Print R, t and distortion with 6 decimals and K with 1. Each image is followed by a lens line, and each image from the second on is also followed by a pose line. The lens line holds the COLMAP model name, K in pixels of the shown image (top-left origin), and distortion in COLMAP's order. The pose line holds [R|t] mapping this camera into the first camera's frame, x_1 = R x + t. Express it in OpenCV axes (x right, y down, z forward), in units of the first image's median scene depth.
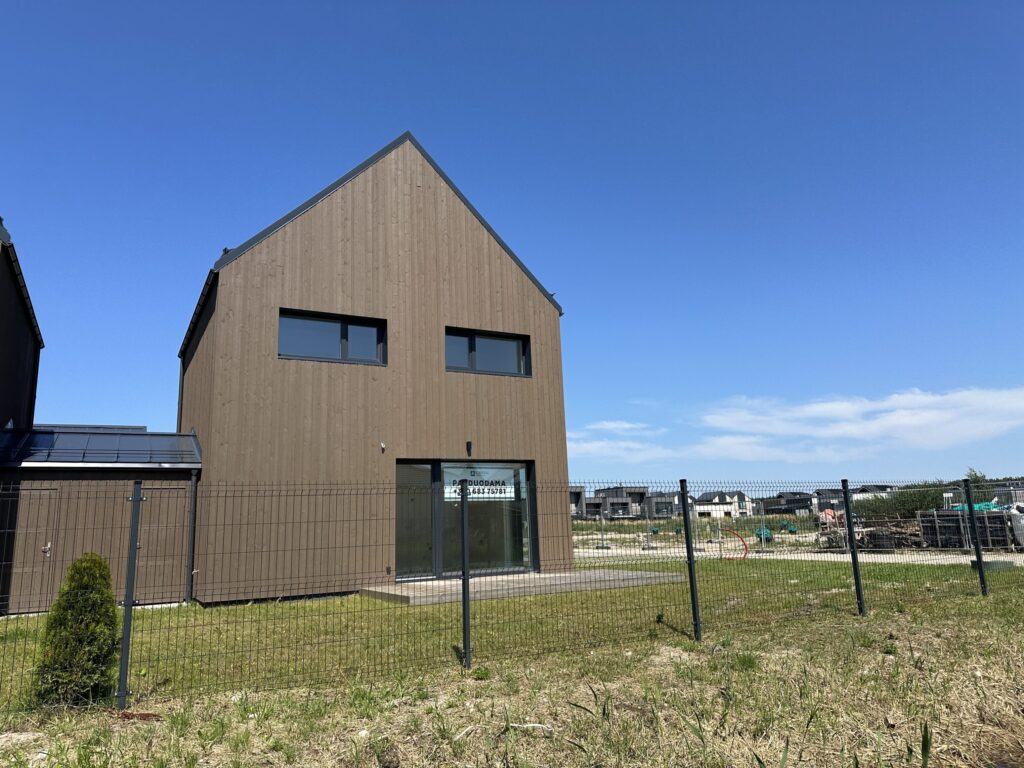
lens RADIAL K [[708.1, 0, 508.1], [0, 708.1, 384.1], [0, 0, 1]] dist [-0.005715, -0.006823]
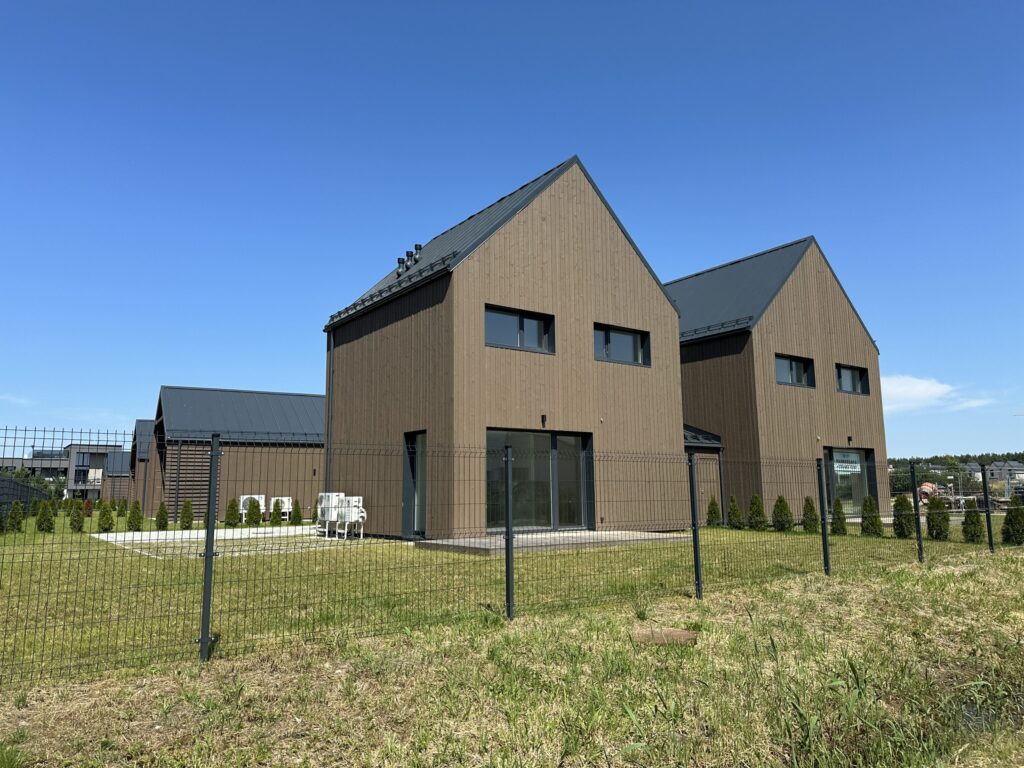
lens RADIAL K [[708.1, 0, 512.1], [0, 708.1, 383.1], [0, 0, 1]] dist [-0.005715, -0.006823]
pose [[0.992921, 0.046990, 0.109084, -0.335980], [-0.052035, 0.997681, 0.043874, -0.023533], [-0.106770, -0.049240, 0.993064, -0.170902]]
